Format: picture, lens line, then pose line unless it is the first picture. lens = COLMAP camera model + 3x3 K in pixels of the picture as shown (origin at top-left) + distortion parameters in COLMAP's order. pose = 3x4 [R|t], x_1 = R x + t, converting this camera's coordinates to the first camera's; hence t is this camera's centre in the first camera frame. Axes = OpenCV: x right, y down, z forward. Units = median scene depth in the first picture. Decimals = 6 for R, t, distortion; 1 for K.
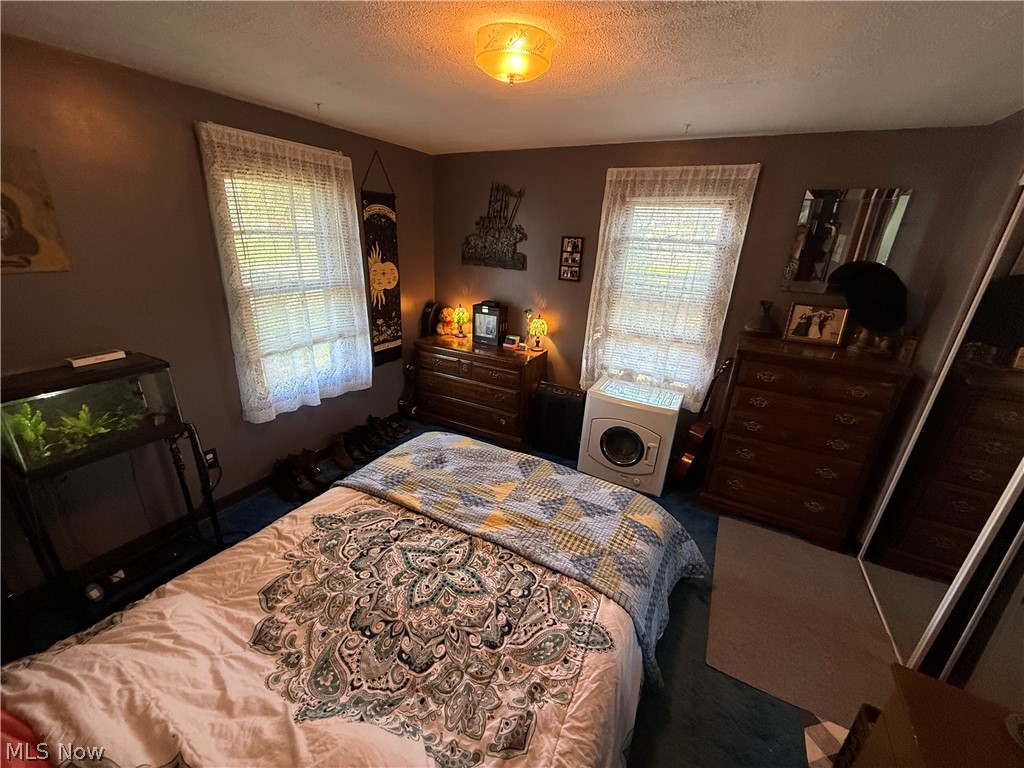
lens RADIAL K [[409.8, 0, 508.9], [0, 409.8, 384.4], [0, 0, 1]] dist [-0.001205, 0.000124]
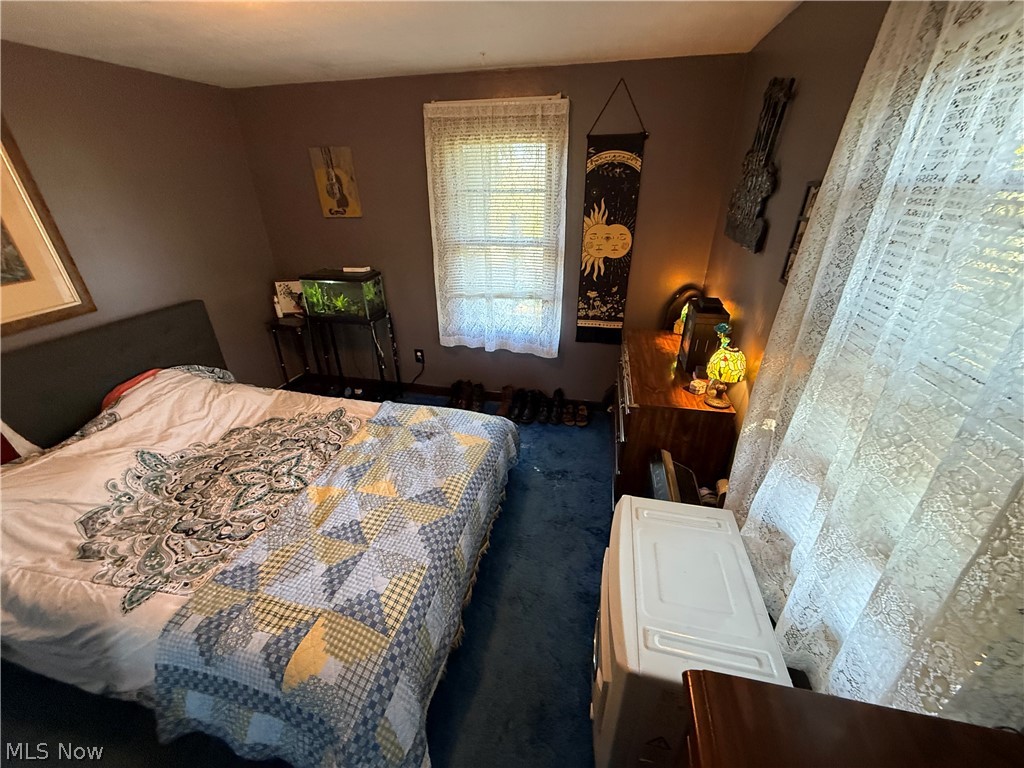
lens RADIAL K [[409.8, 0, 508.9], [0, 409.8, 384.4], [0, 0, 1]] dist [-0.001205, 0.000124]
pose [[0.262921, 0.390306, -0.882346, 0.650248], [-0.312018, 0.899775, 0.305041, -0.259611], [0.912972, 0.195106, 0.358352, 0.770664]]
